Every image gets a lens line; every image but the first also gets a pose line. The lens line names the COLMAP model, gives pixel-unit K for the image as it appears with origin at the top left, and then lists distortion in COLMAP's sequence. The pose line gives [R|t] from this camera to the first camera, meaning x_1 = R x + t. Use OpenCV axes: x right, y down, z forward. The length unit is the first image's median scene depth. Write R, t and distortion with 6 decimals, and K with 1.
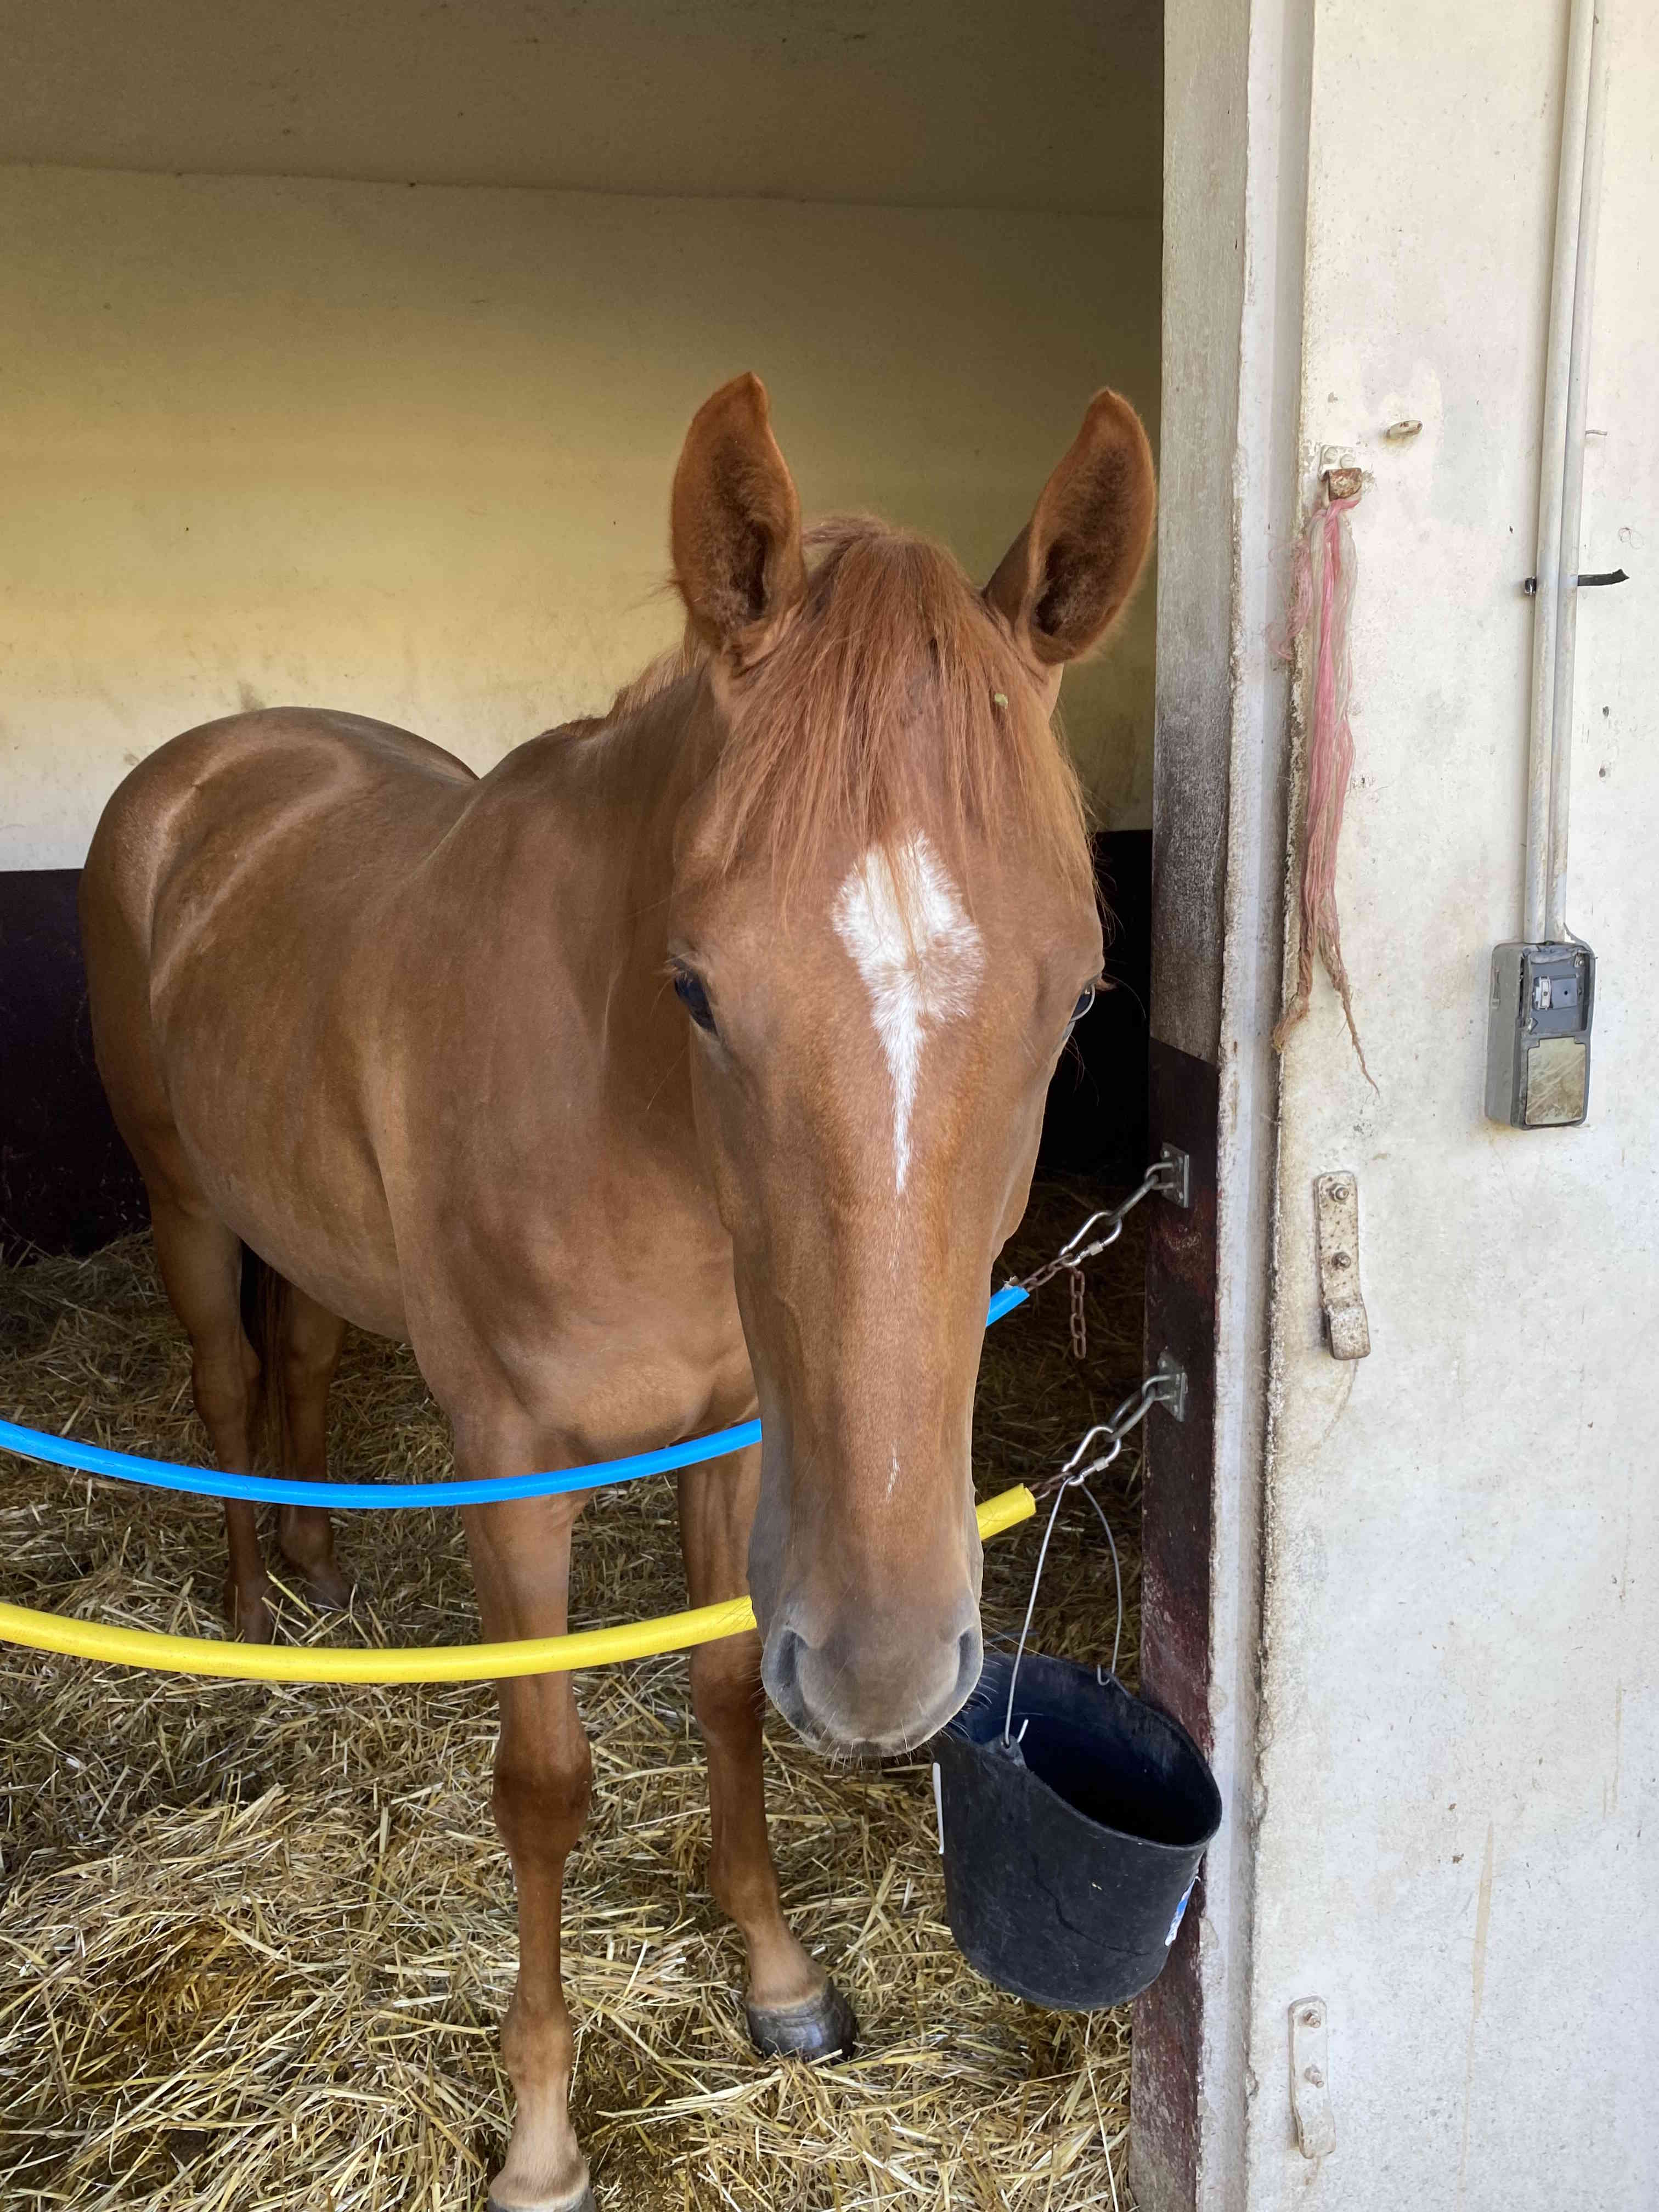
lens RADIAL K [[1670.6, 0, 829.8], [0, 1670.6, 1104.1], [0, 0, 1]] dist [-0.012652, -0.001318]
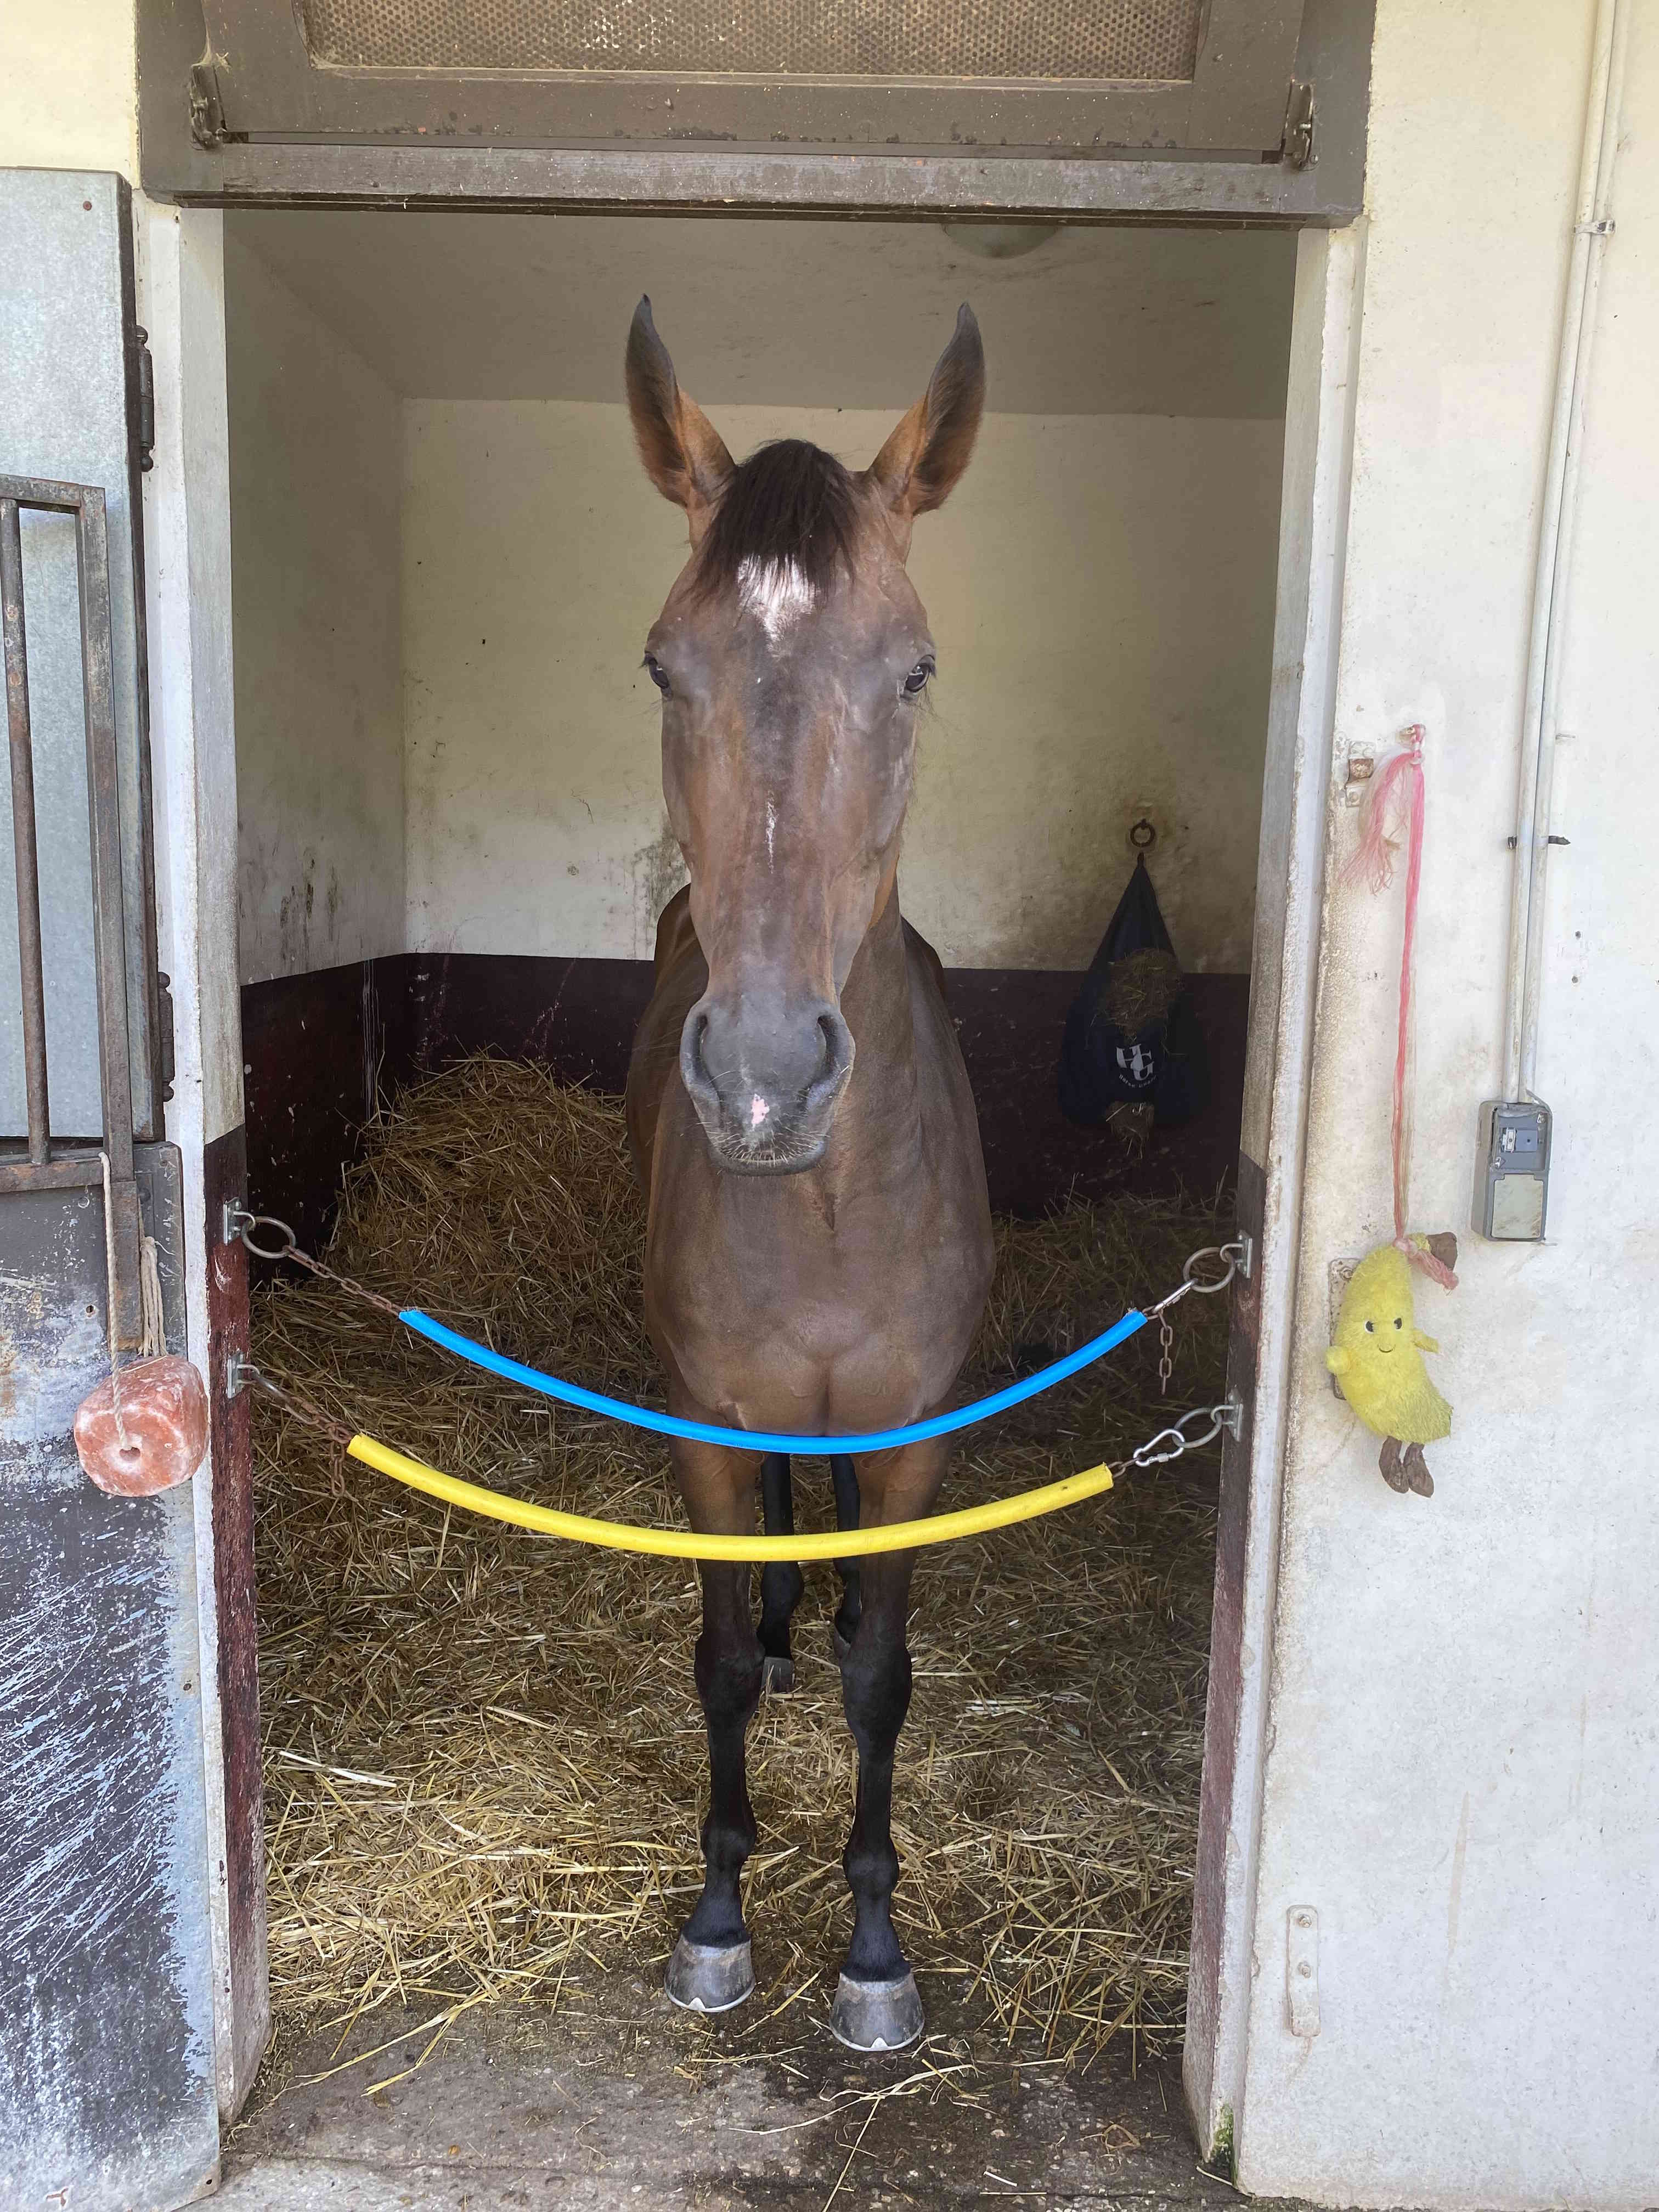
lens RADIAL K [[1670.6, 0, 830.2], [0, 1670.6, 1106.5], [0, 0, 1]] dist [-0.012652, -0.001318]
pose [[0.969068, 0.082480, -0.232604, 0.192170], [-0.096389, 0.994134, -0.049061, 0.023635], [0.227193, 0.069964, 0.971333, -0.398457]]
